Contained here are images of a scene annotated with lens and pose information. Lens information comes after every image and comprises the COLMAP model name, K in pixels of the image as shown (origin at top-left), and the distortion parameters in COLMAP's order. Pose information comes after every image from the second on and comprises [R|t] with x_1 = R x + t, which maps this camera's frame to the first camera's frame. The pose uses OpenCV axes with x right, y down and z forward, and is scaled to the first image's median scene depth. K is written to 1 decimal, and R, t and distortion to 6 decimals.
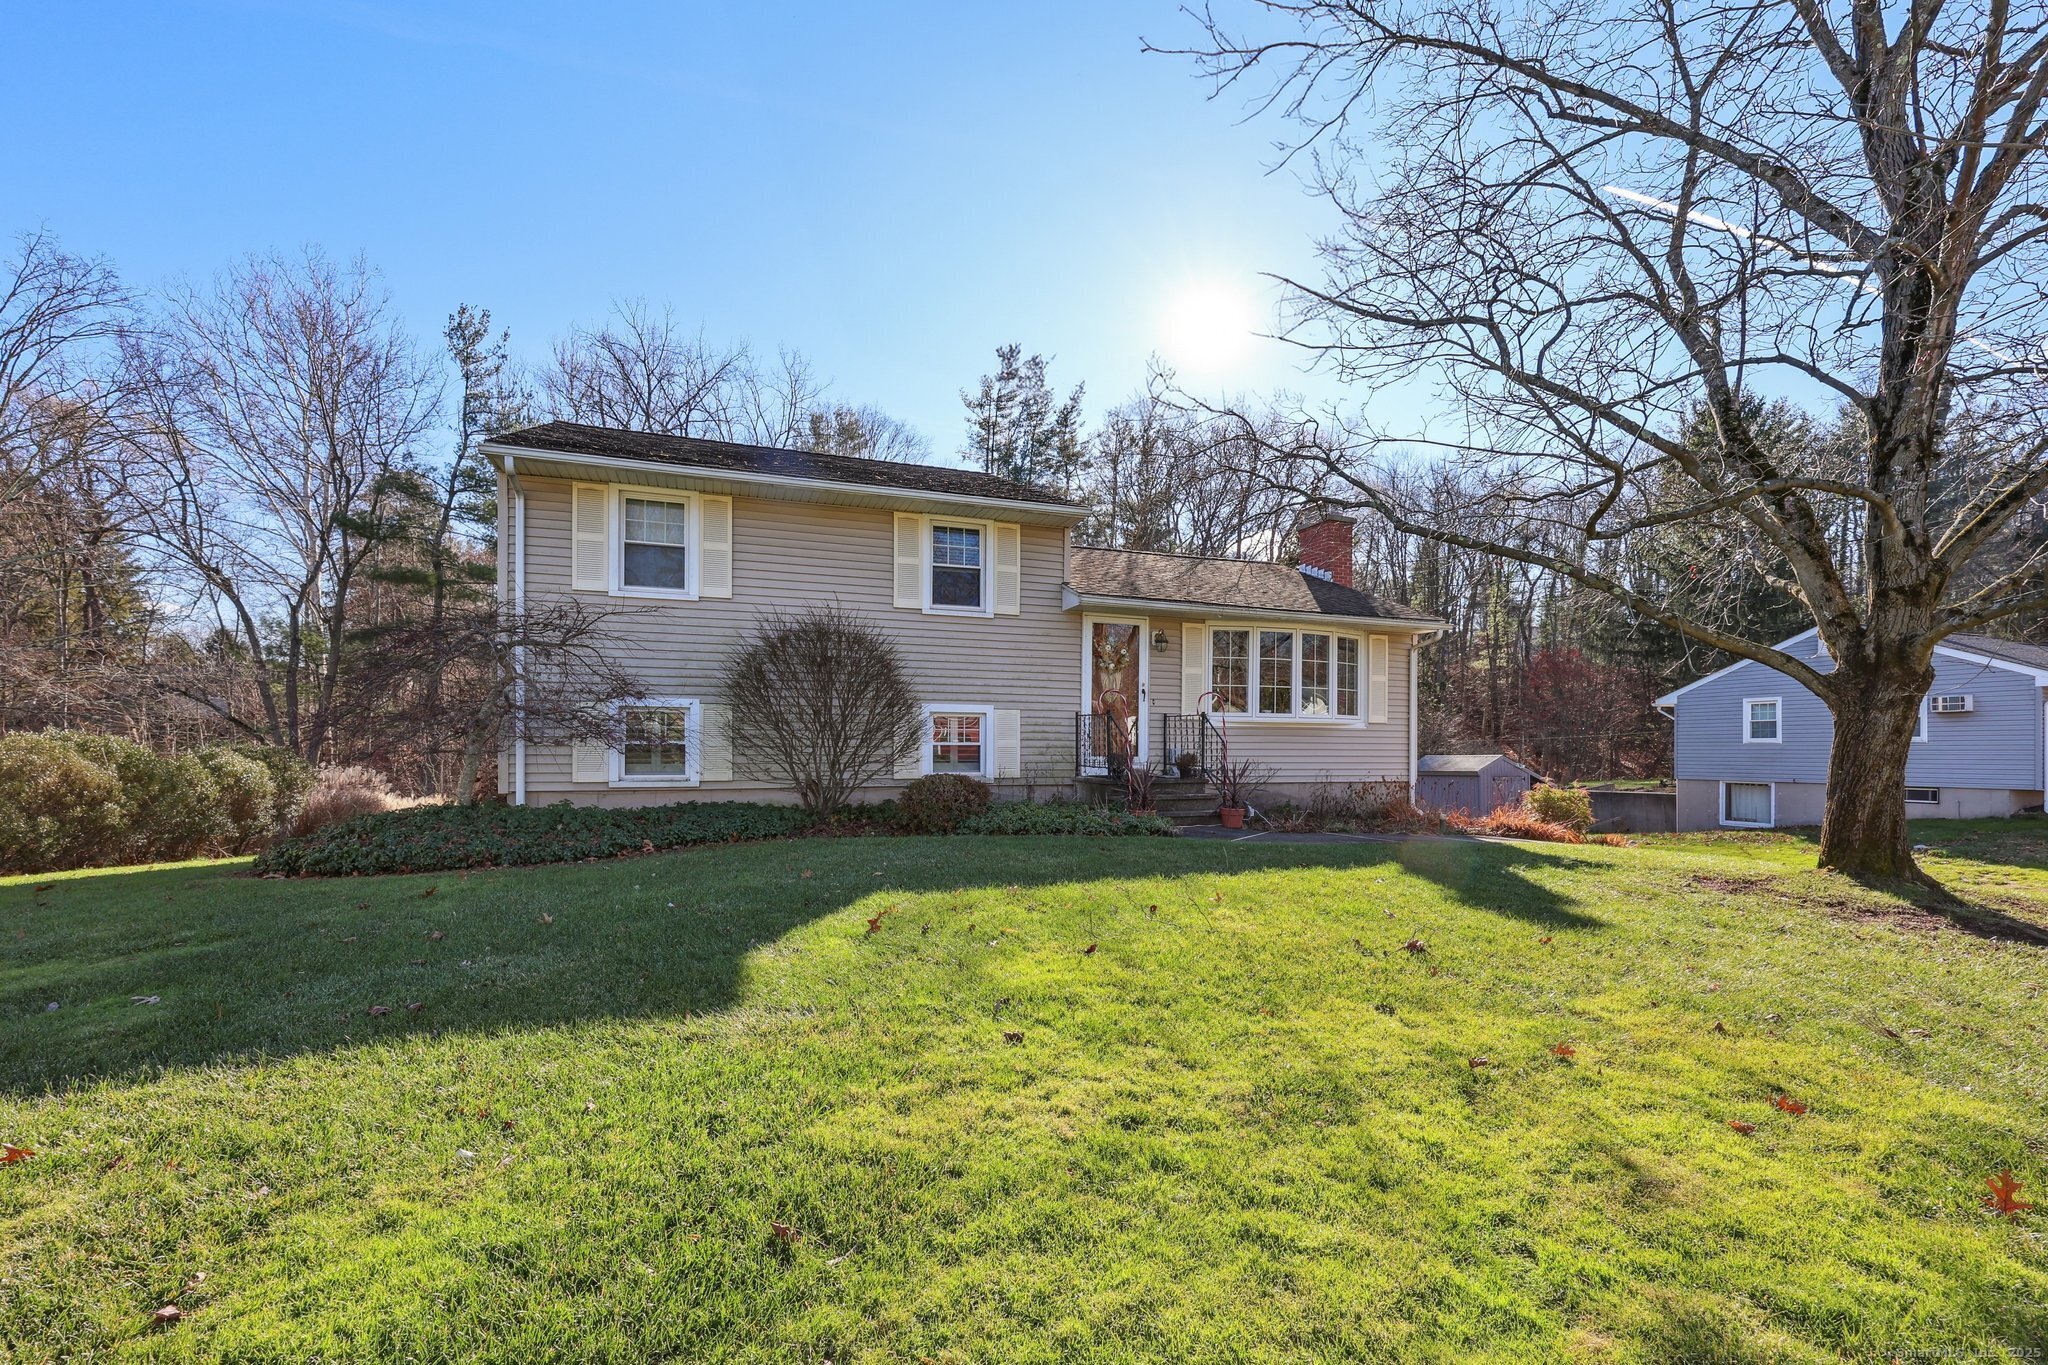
lens RADIAL K [[807.6, 0, 1025.9], [0, 807.6, 788.7], [0, 0, 1]] dist [-0.001699, -0.000226]
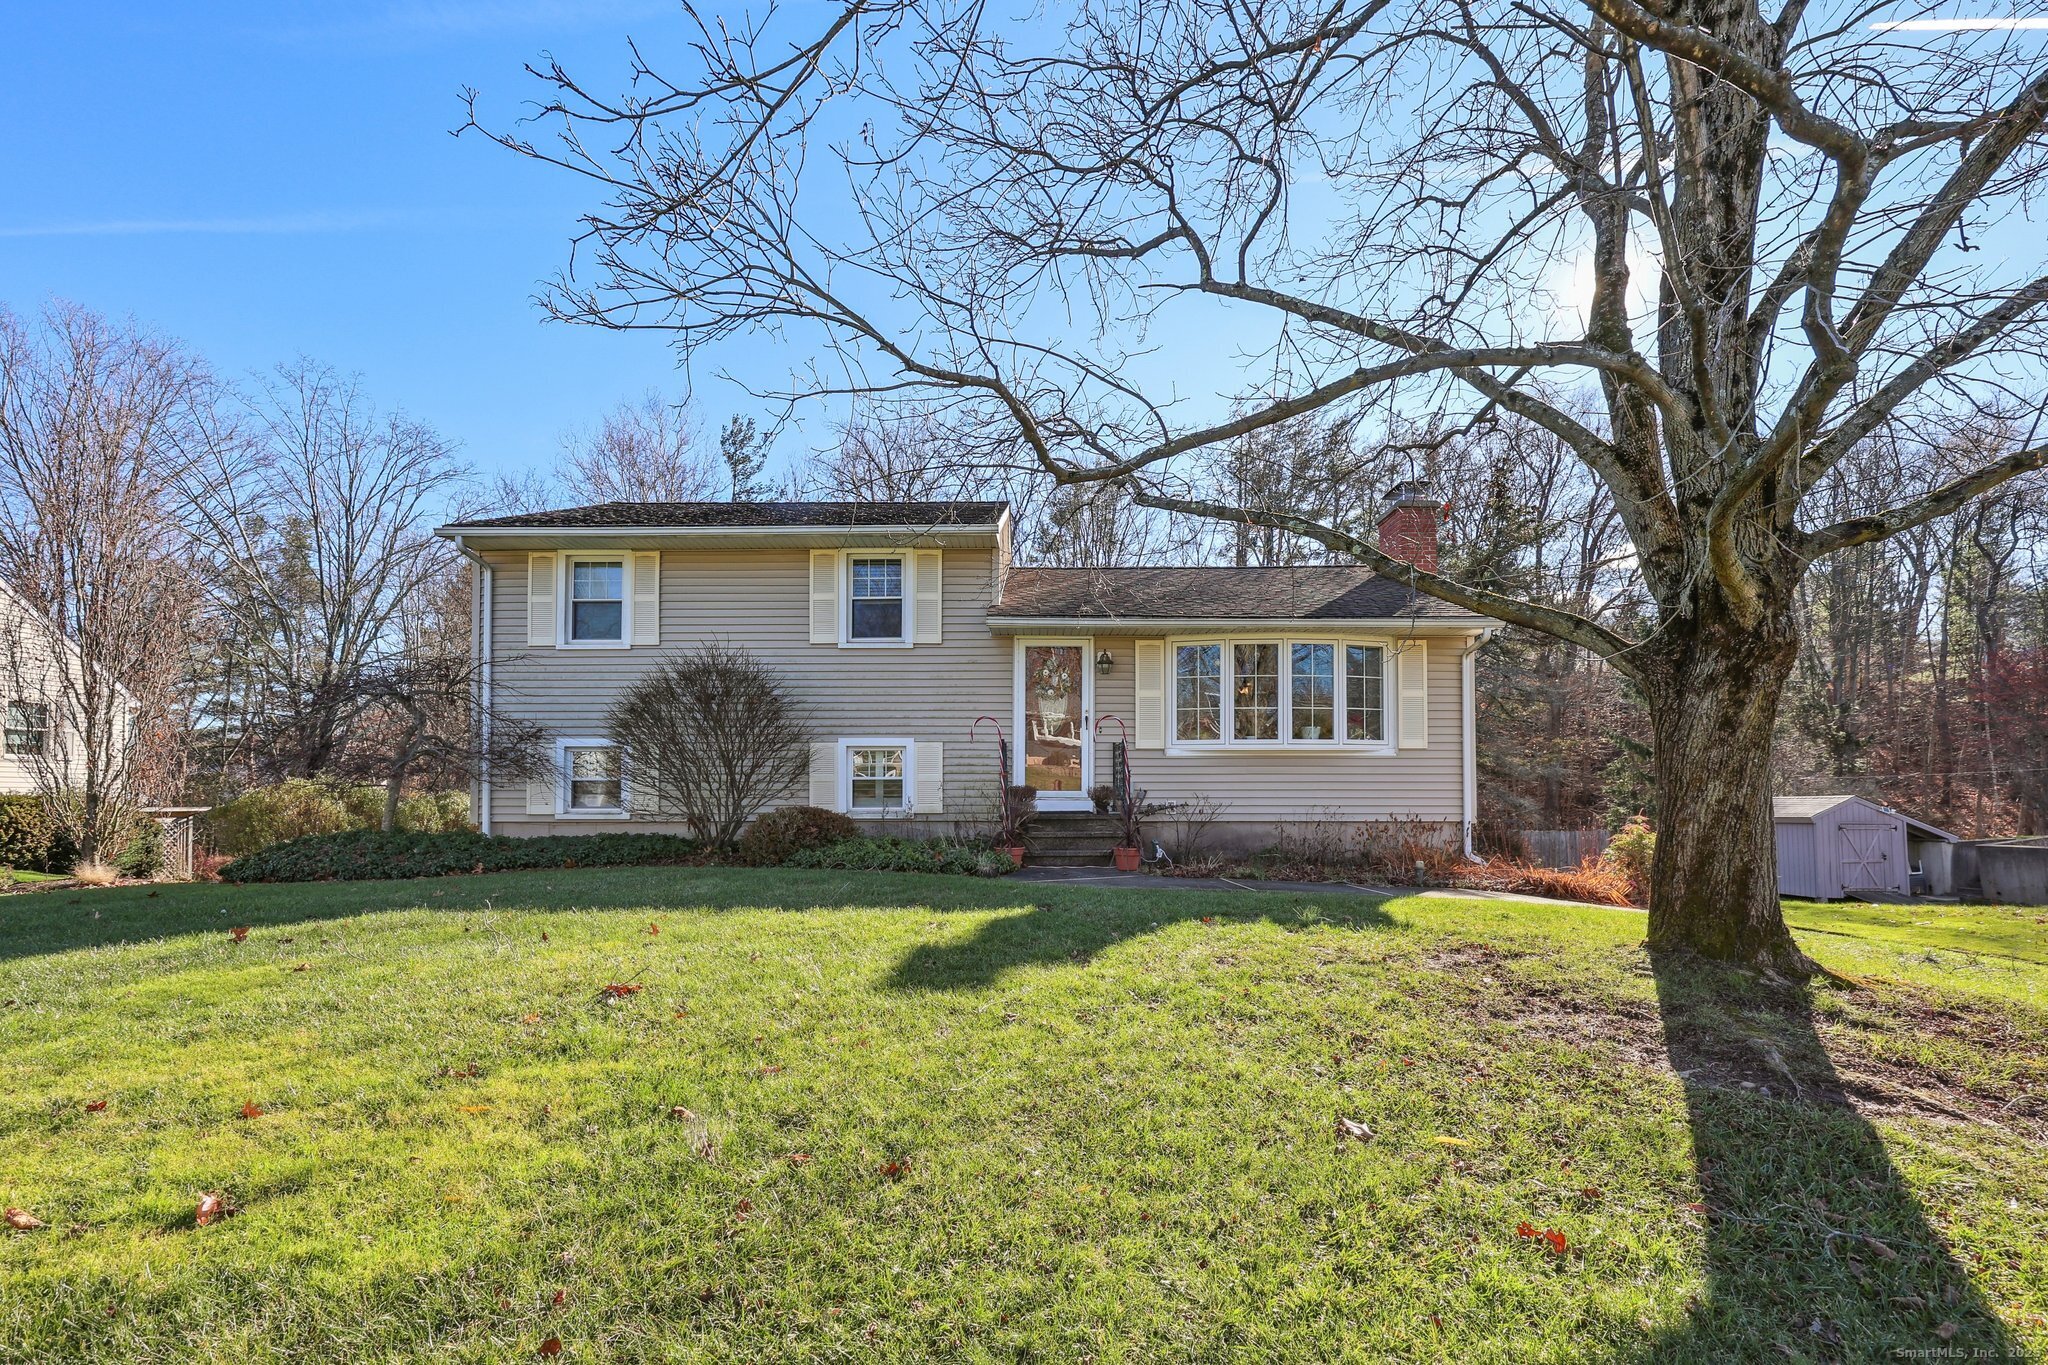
lens RADIAL K [[825.7, 0, 1023.7], [0, 825.7, 815.2], [0, 0, 1]] dist [-0.000390, -0.000040]
pose [[0.942021, 0.003632, -0.335533, 0.419219], [-0.012157, 0.999654, -0.023309, 0.010455], [0.335333, 0.026036, 0.941740, 0.117591]]
